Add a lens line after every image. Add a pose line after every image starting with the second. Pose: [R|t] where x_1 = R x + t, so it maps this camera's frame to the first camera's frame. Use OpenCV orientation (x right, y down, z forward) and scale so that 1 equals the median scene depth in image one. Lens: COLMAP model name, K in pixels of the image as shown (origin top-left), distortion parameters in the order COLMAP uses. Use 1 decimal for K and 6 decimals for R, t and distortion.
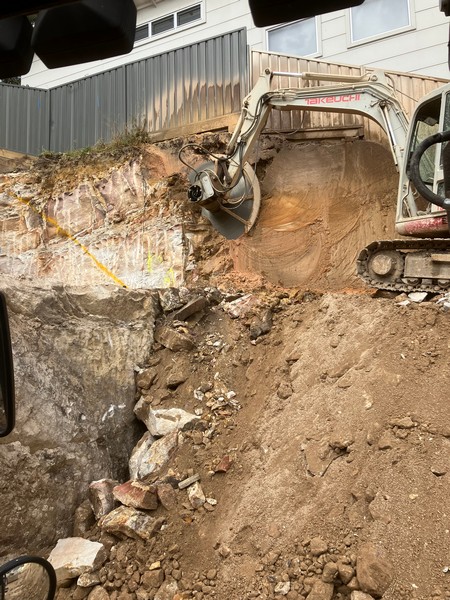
lens RADIAL K [[519.4, 0, 225.0], [0, 519.4, 300.0], [0, 0, 1]] dist [0.006189, 0.010829]
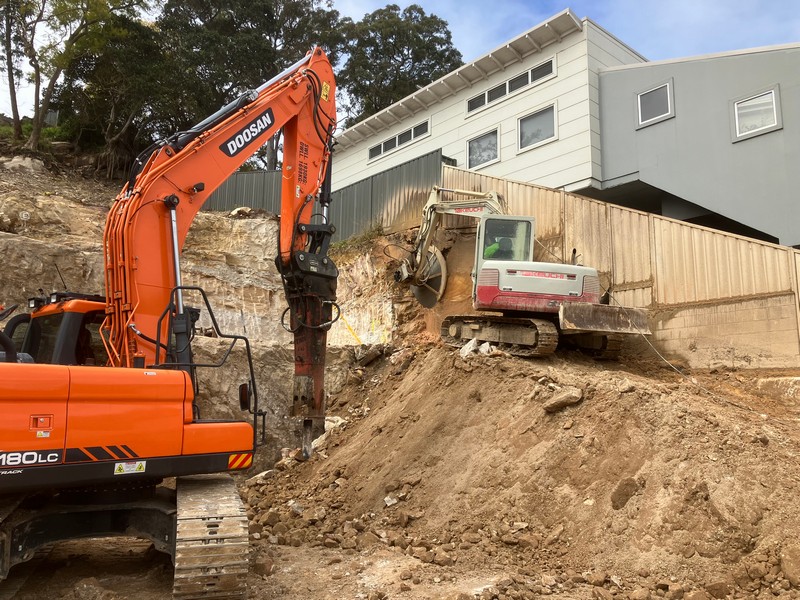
lens RADIAL K [[692.6, 0, 400.0], [0, 692.6, 300.0], [0, 0, 1]] dist [0.006189, 0.010829]
pose [[0.914663, -0.029494, -0.403141, 0.687332], [-0.001220, 0.997128, -0.075719, 0.000318], [0.404216, 0.069749, 0.912000, -0.682941]]
